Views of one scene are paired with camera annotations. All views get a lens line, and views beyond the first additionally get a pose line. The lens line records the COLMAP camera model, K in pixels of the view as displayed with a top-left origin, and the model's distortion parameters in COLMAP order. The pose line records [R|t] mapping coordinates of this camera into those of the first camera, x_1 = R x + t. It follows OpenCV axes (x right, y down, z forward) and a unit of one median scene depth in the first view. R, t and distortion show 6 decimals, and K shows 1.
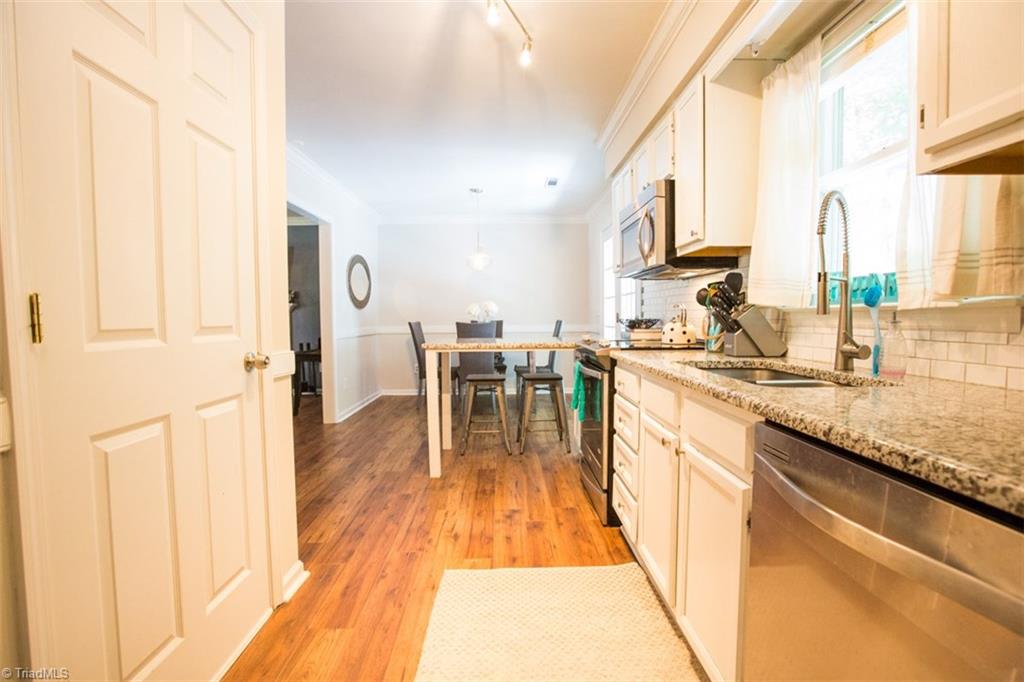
lens RADIAL K [[489.1, 0, 512.0], [0, 489.1, 341.0], [0, 0, 1]] dist [-0.050349, 0.019951]
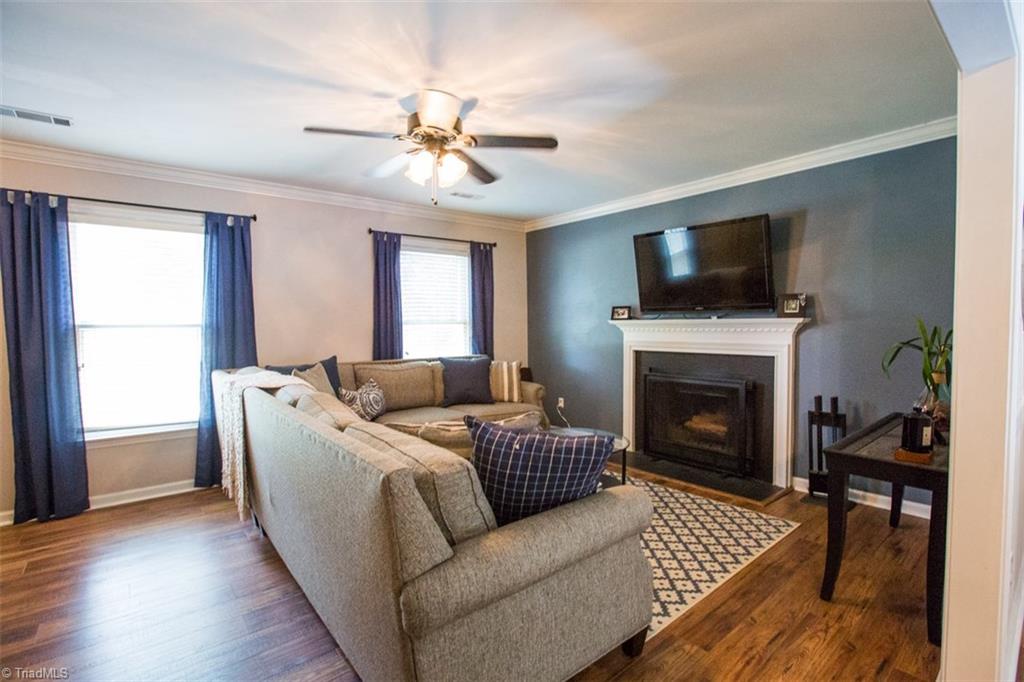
lens RADIAL K [[489.1, 0, 512.0], [0, 489.1, 341.0], [0, 0, 1]] dist [-0.050349, 0.019951]
pose [[0.604958, 0.026634, -0.795812, -1.136483], [-0.033357, 0.999411, 0.008090, -0.231605], [0.795558, 0.021652, 0.605490, 2.161904]]
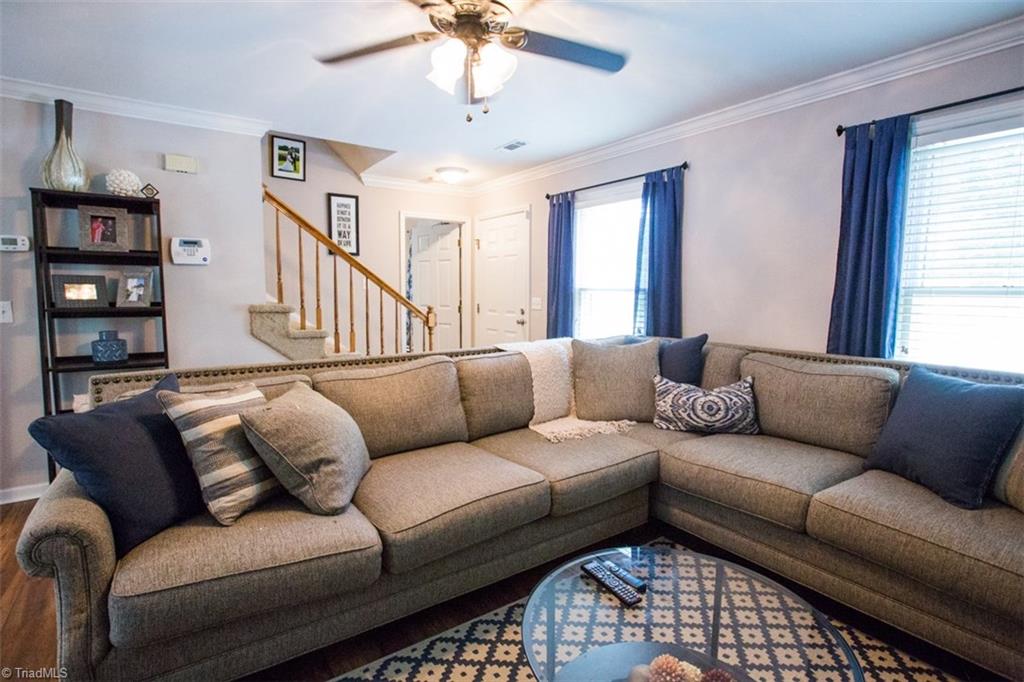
lens RADIAL K [[510.7, 0, 511.4], [0, 510.7, 323.4], [0, 0, 1]] dist [-0.002683, -0.000301]
pose [[-0.827128, 0.041617, -0.560471, -2.177190], [-0.024762, 0.993587, 0.110322, -0.357589], [0.561468, 0.105129, -0.820793, 4.492874]]
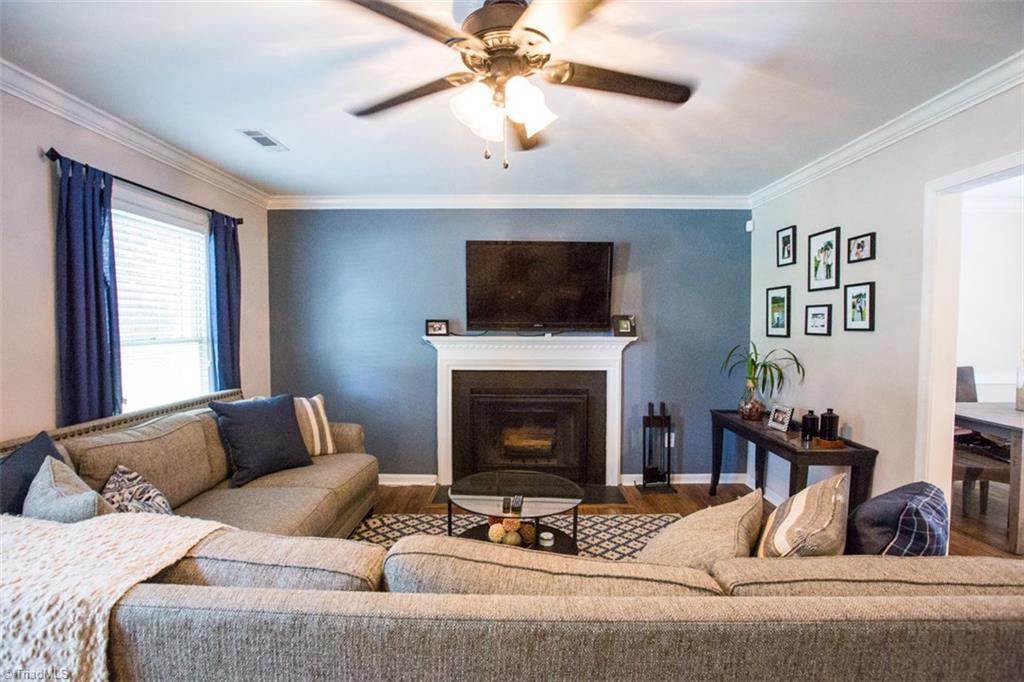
lens RADIAL K [[489.1, 0, 512.0], [0, 489.1, 341.0], [0, 0, 1]] dist [-0.050349, 0.019951]
pose [[0.999278, 0.007849, -0.037166, -2.903699], [-0.008290, 0.999897, -0.011729, -0.317513], [0.037070, 0.012028, 0.999240, 1.900935]]
